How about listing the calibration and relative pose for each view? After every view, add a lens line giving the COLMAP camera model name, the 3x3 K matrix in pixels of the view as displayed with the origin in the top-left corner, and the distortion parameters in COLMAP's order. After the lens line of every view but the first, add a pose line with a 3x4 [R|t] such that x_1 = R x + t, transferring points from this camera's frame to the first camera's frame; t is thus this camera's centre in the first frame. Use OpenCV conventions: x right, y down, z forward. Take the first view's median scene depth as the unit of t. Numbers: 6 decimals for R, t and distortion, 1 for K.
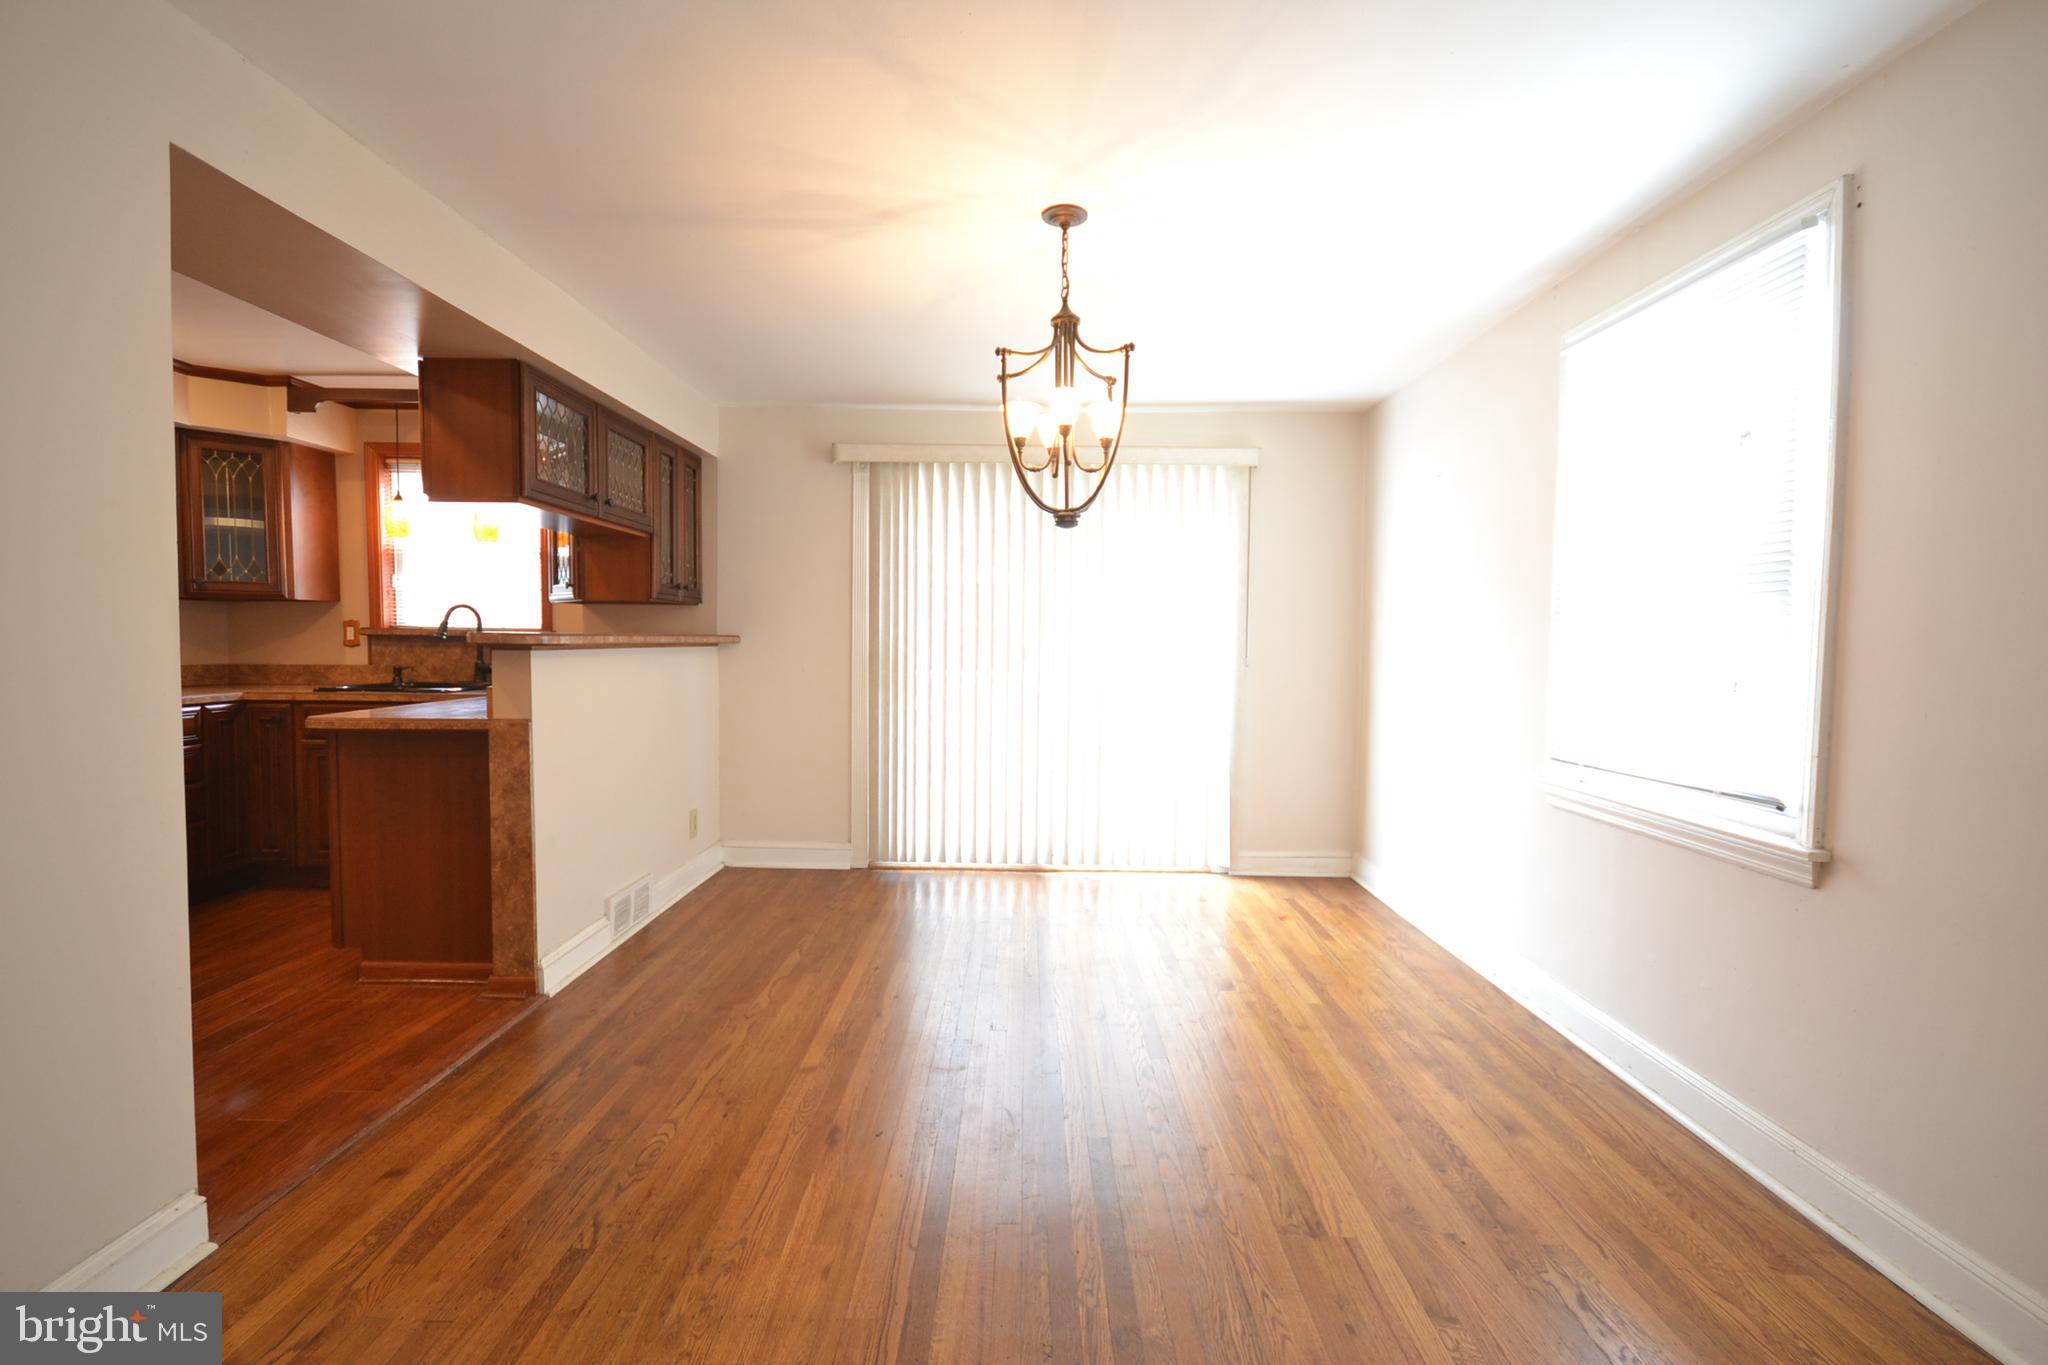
lens RADIAL K [[915.6, 0, 1017.5], [0, 915.6, 682.5], [0, 0, 1]] dist [0.002770, -0.001128]
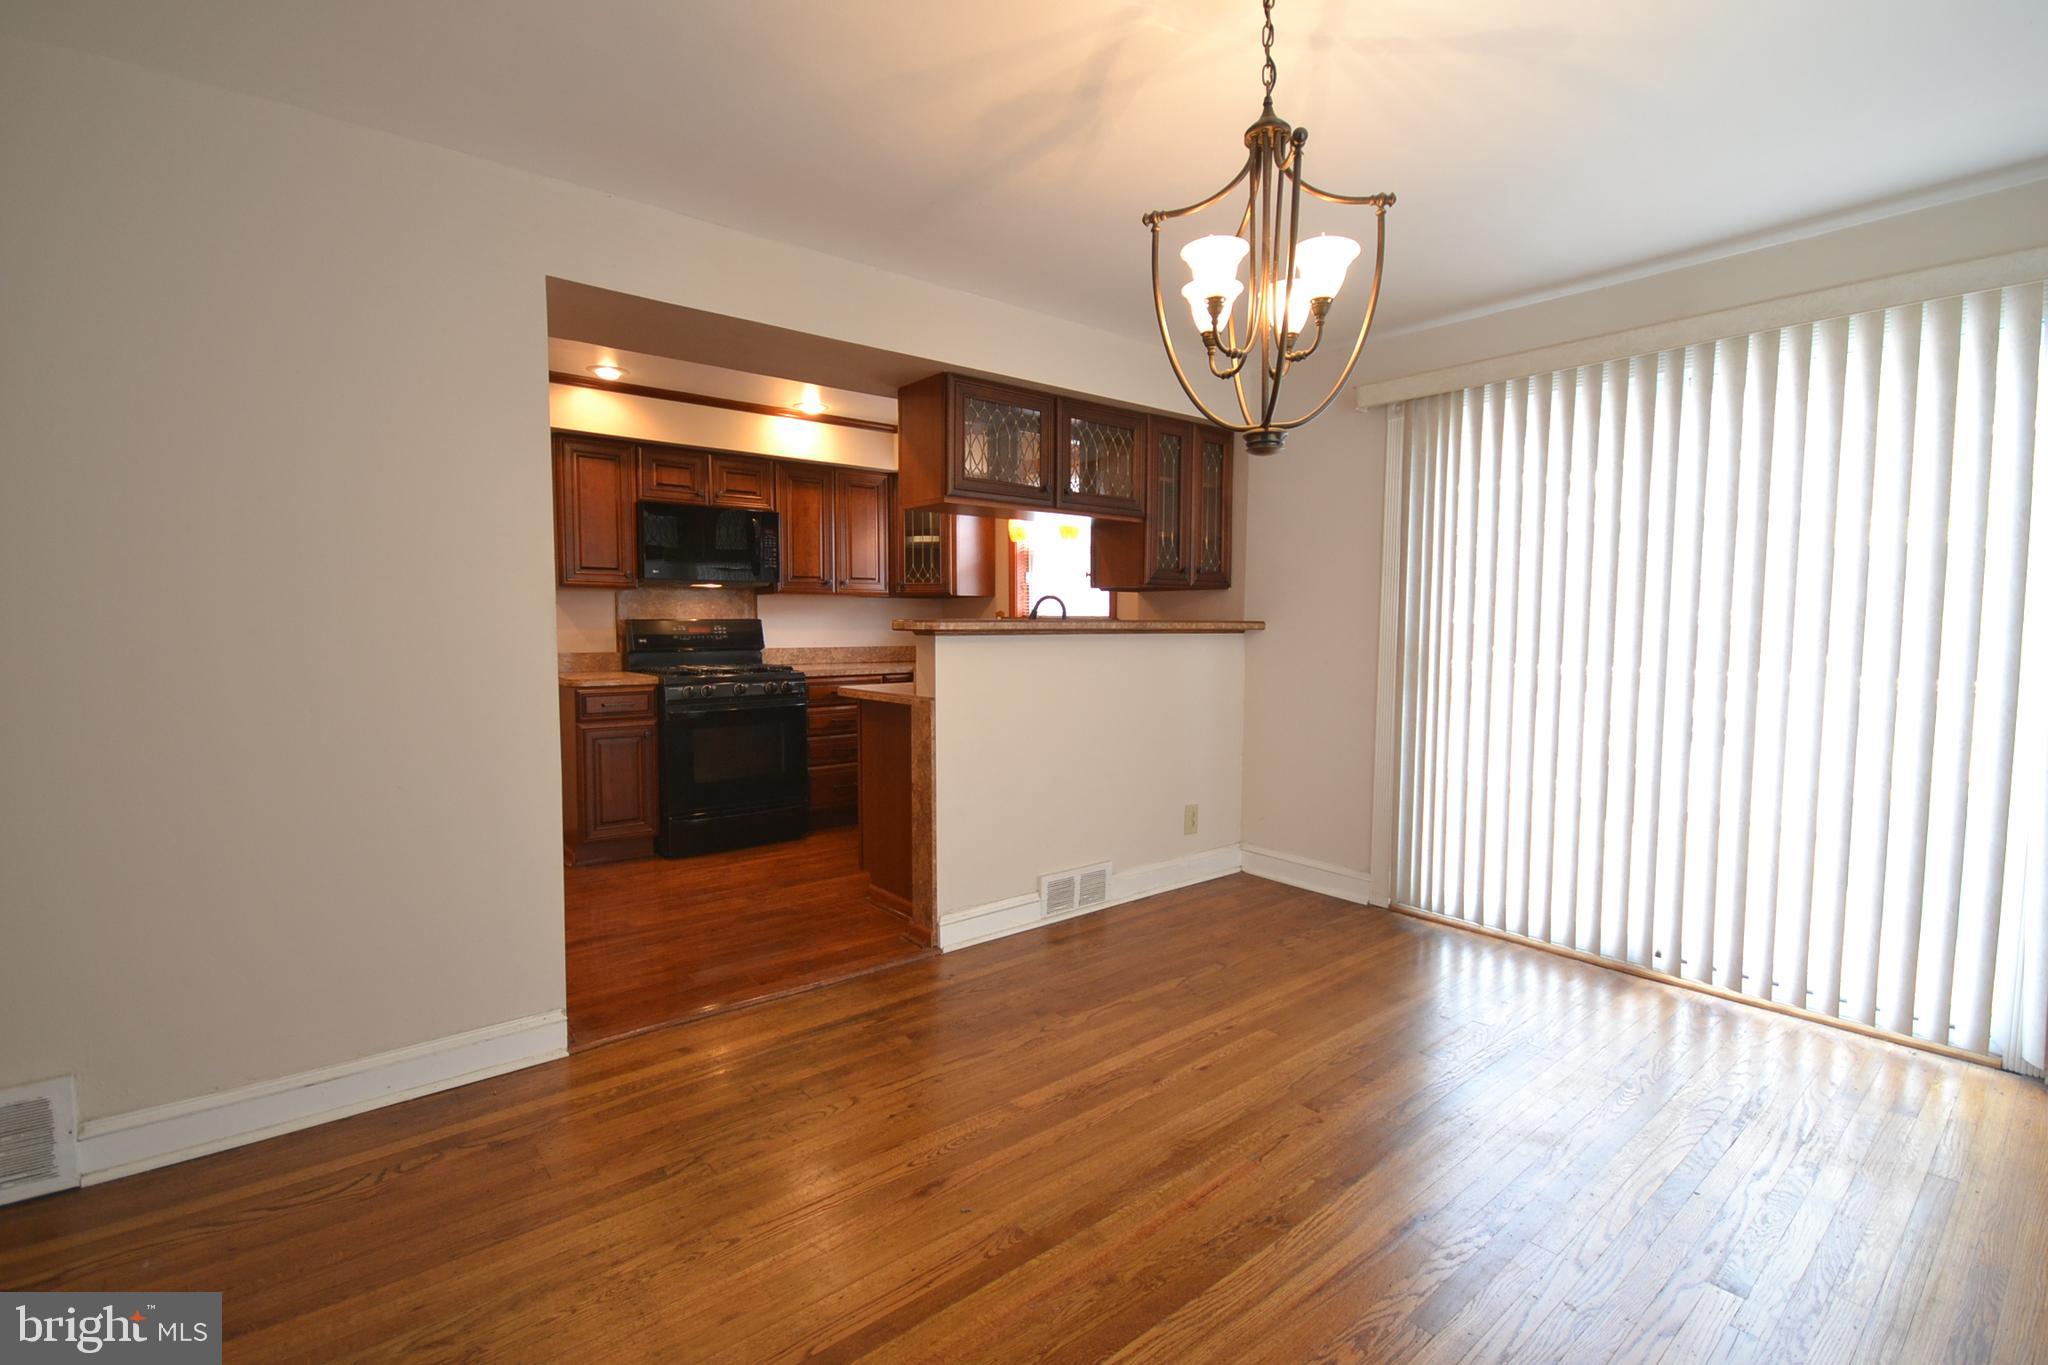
lens RADIAL K [[915.6, 0, 1022.5], [0, 915.6, 685.3], [0, 0, 1]] dist [0.002770, -0.001128]
pose [[0.642496, 0.046415, -0.764882, 0.246962], [-0.033280, 0.998912, 0.032662, -0.009826], [0.765566, 0.004470, 0.643341, 0.241945]]
